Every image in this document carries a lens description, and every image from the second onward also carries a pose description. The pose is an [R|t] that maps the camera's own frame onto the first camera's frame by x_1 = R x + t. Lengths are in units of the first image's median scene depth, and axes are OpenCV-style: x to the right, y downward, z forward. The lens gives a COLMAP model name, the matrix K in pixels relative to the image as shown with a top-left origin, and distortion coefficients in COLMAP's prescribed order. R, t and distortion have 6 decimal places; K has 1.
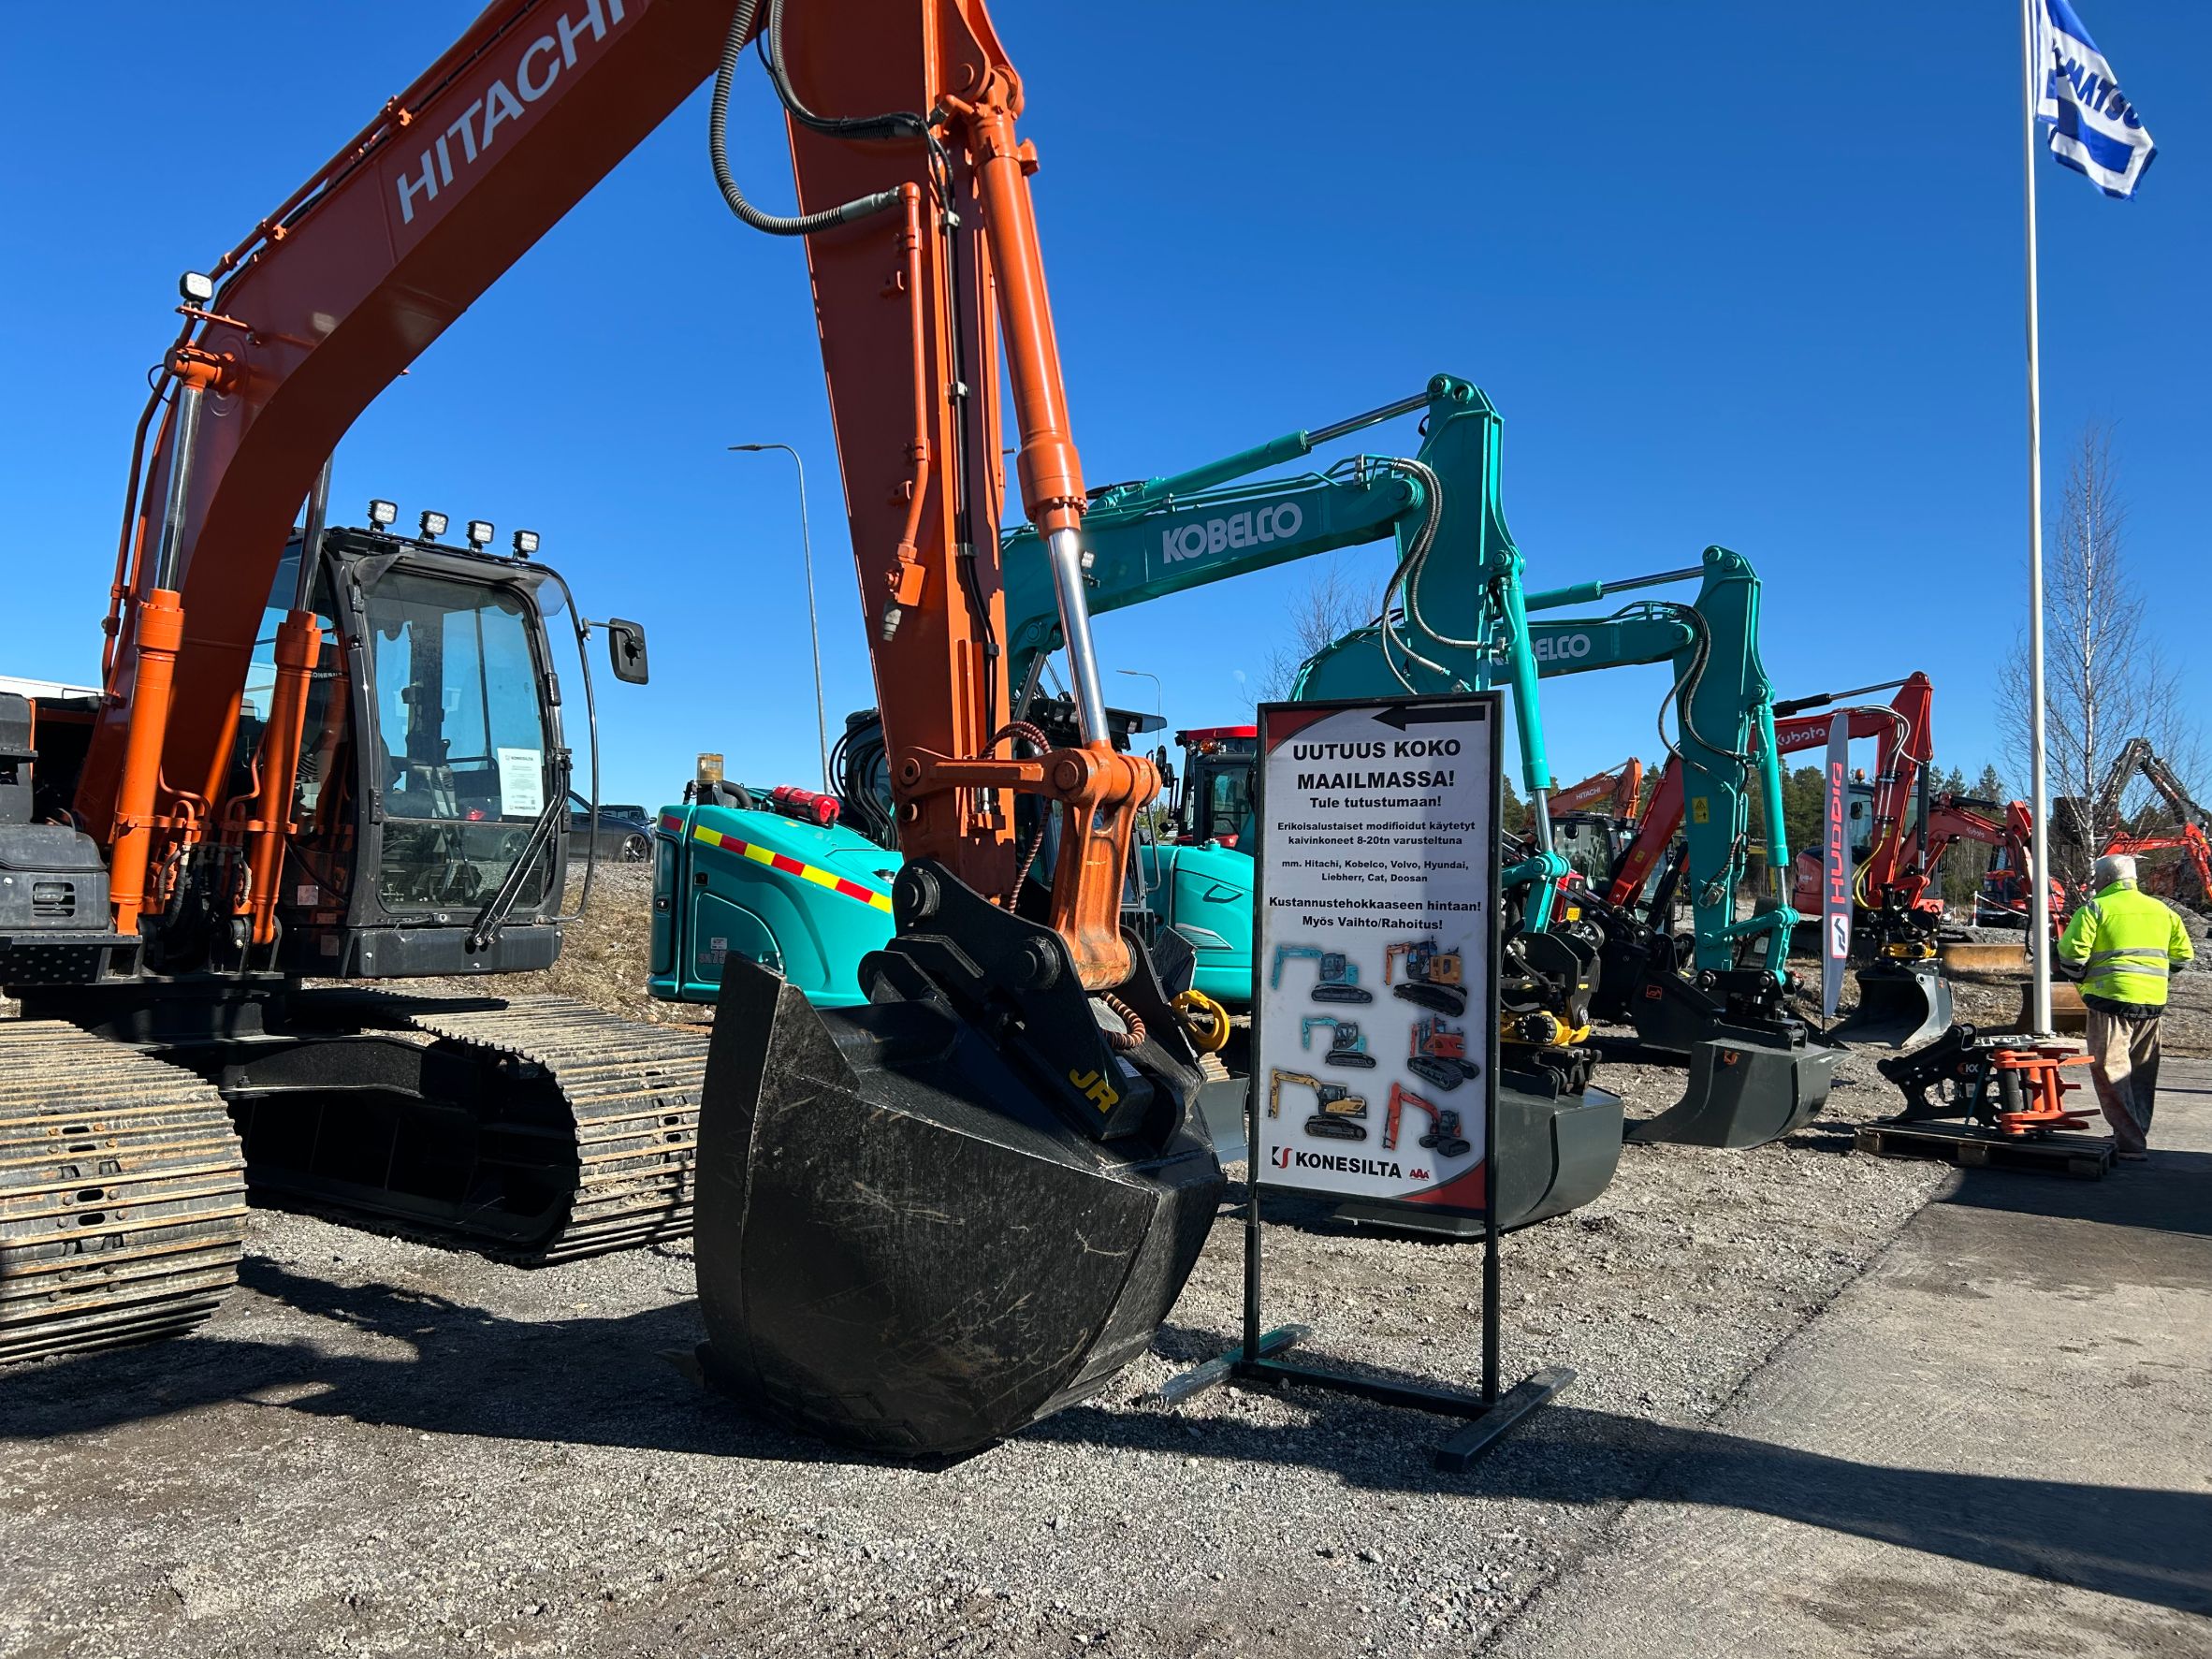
lens RADIAL K [[1663.1, 0, 1088.4], [0, 1663.1, 831.0], [0, 0, 1]] dist [0.056179, -0.056825]
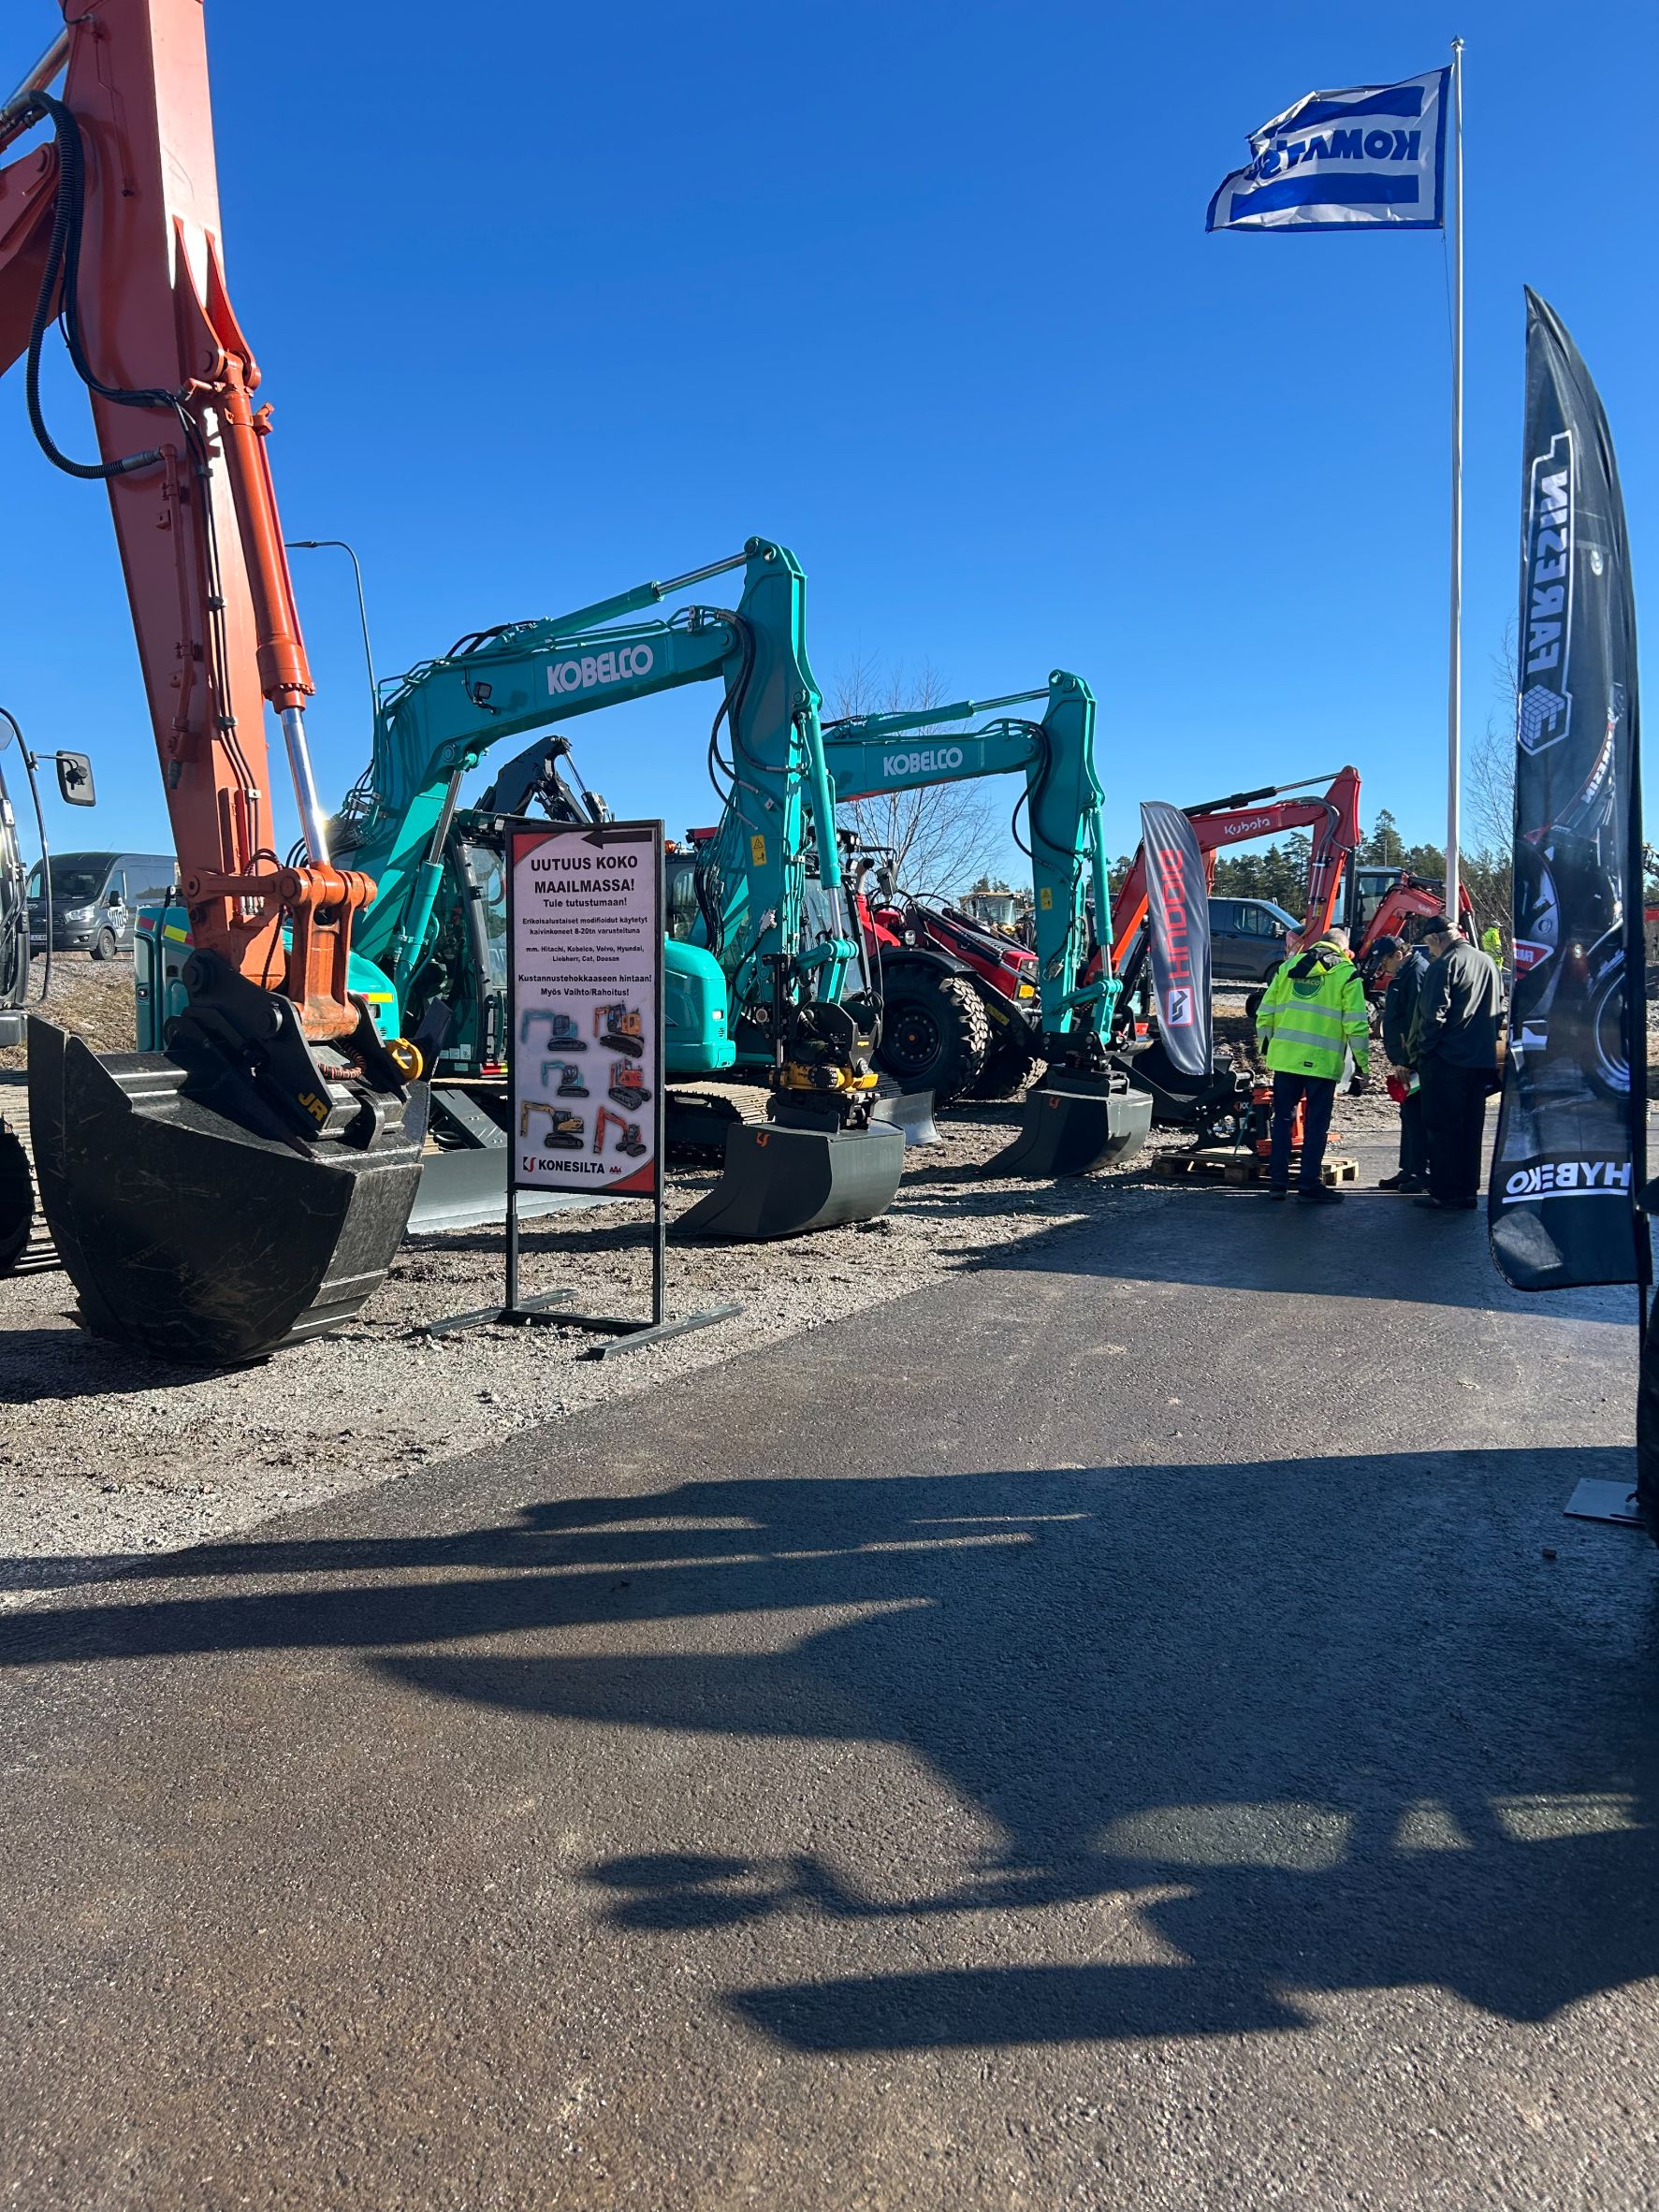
lens RADIAL K [[1663.1, 0, 833.3], [0, 1663.1, 1117.9], [0, 0, 1]] dist [0.056179, -0.056825]
pose [[0.998003, -0.023234, 0.058743, 0.283322], [0.016132, 0.992810, 0.118608, -0.000944], [-0.061076, -0.117423, 0.991202, -0.367028]]
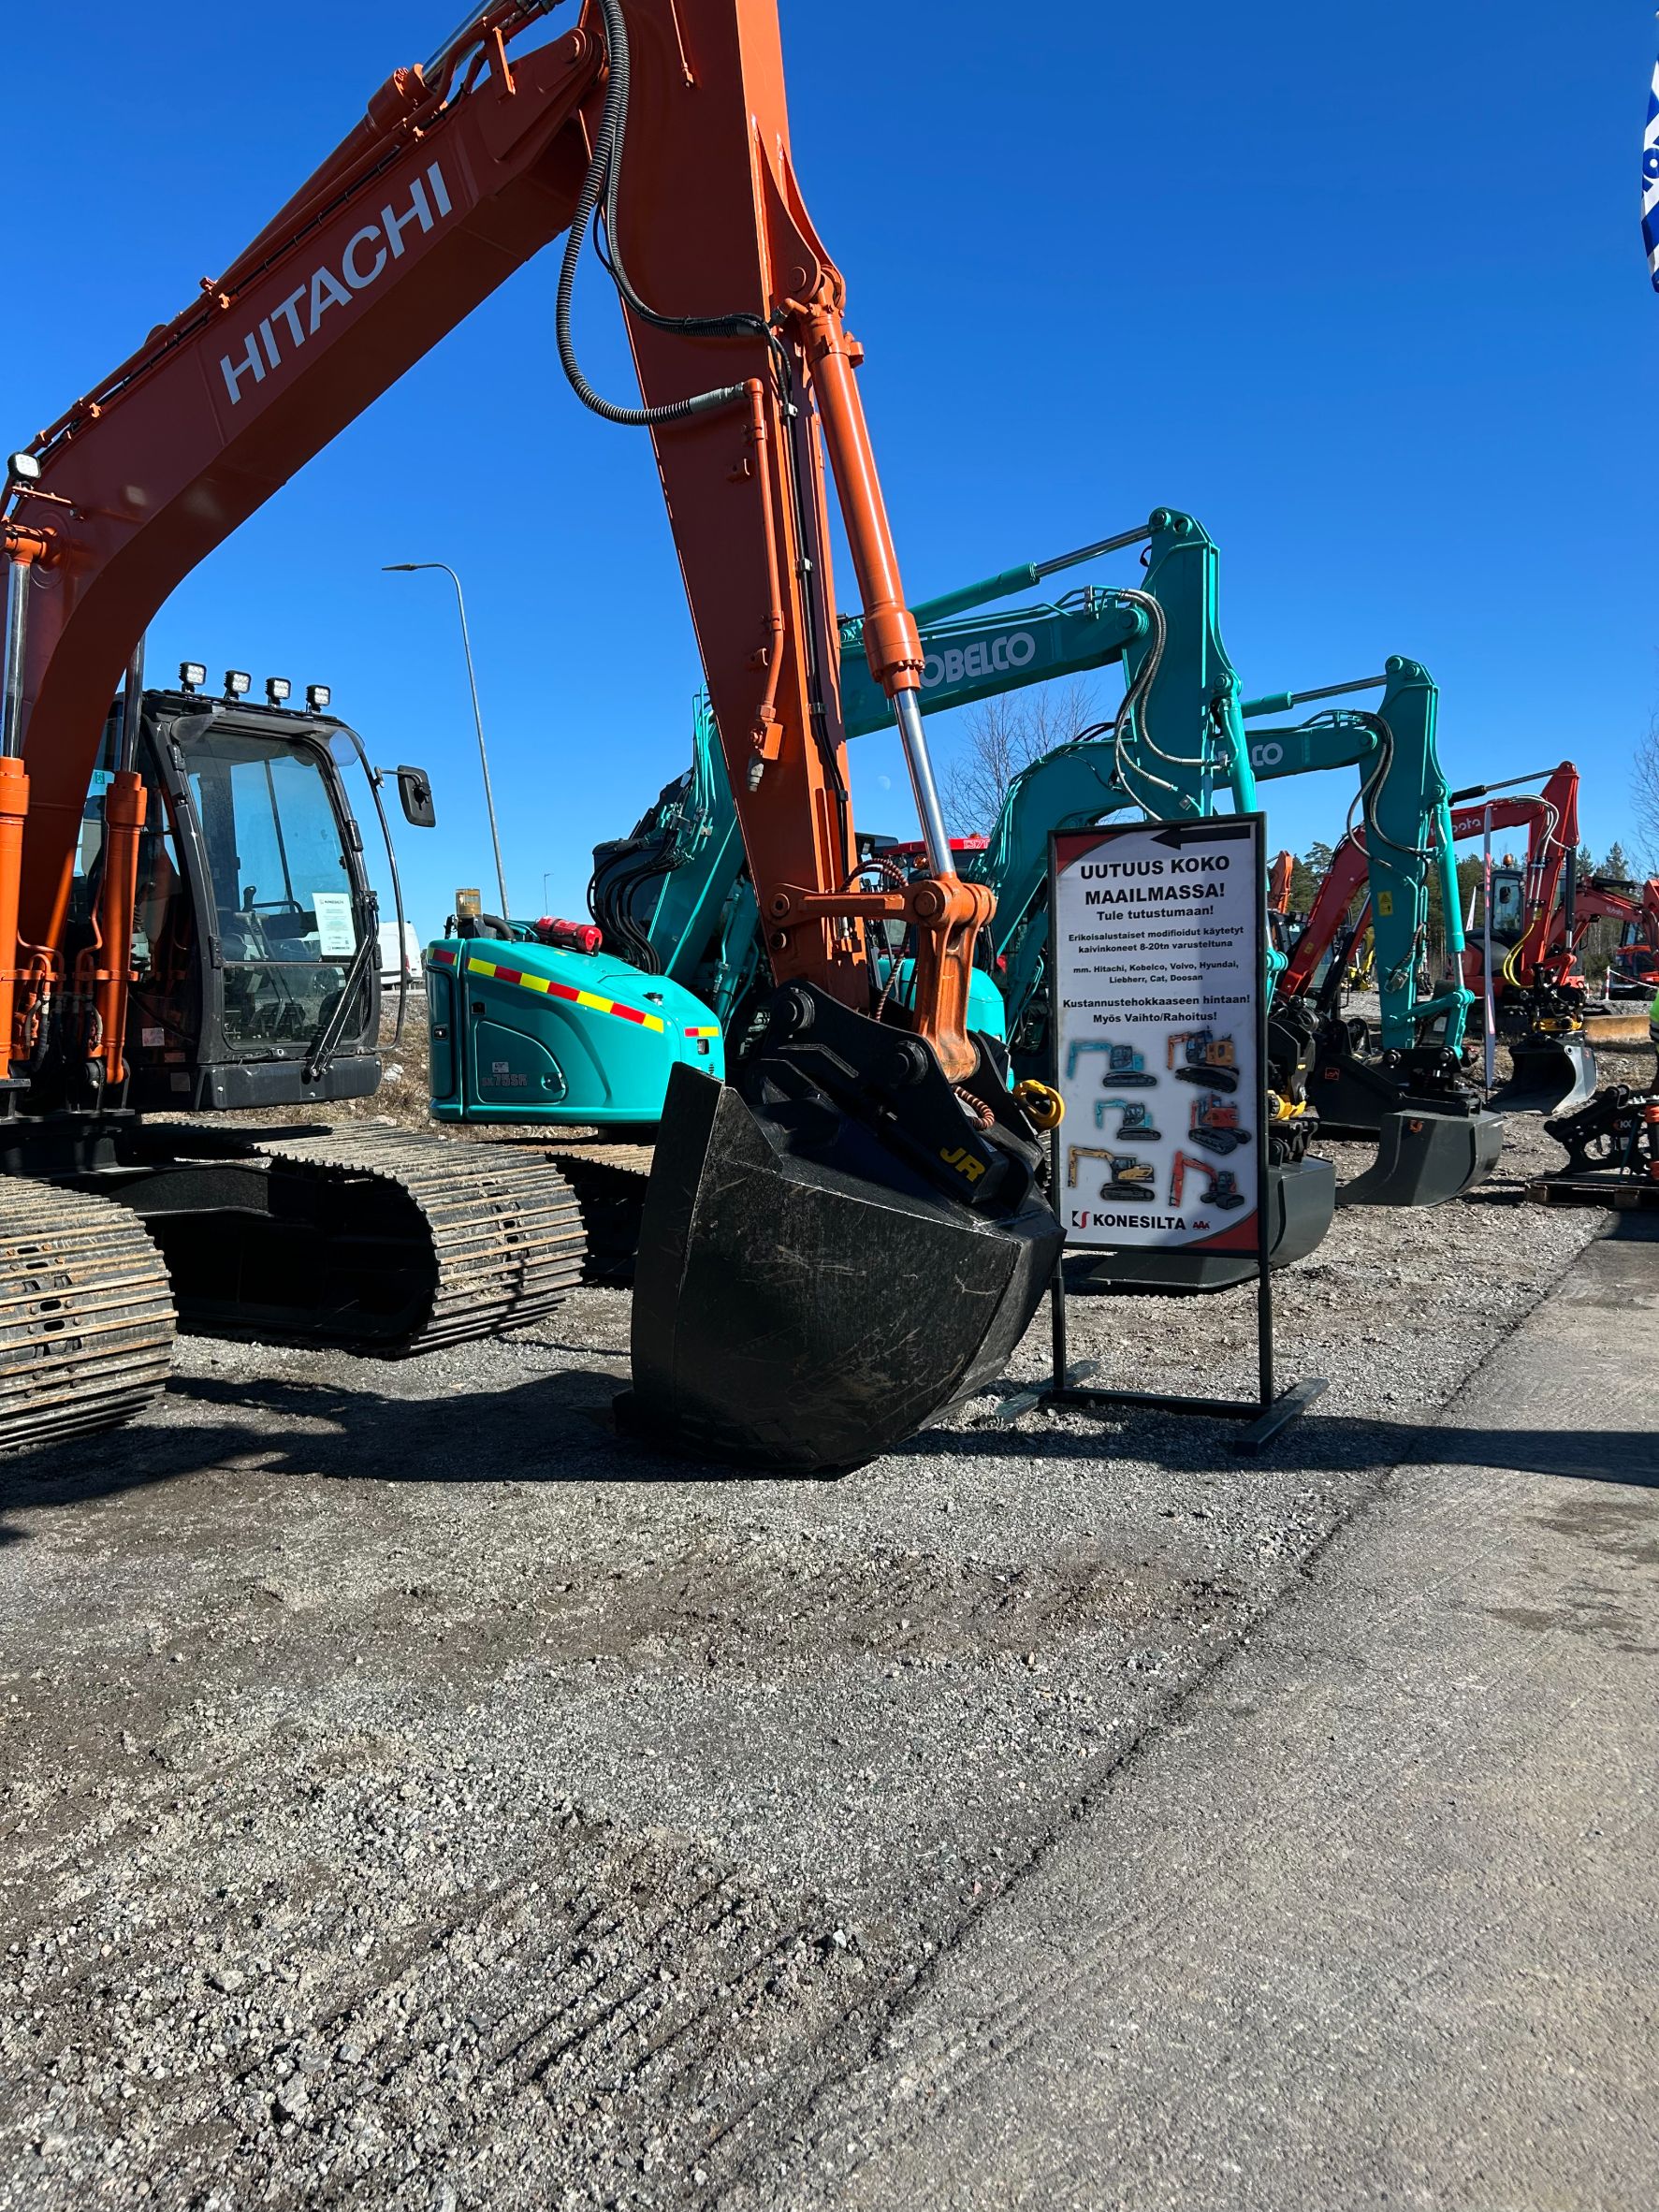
lens RADIAL K [[1663.1, 0, 846.7], [0, 1663.1, 1113.3], [0, 0, 1]] dist [0.056179, -0.056825]
pose [[0.996920, -0.048878, 0.061333, -0.116864], [0.042403, 0.993801, 0.102769, -0.007067], [-0.065976, -0.099852, 0.992813, -0.148778]]
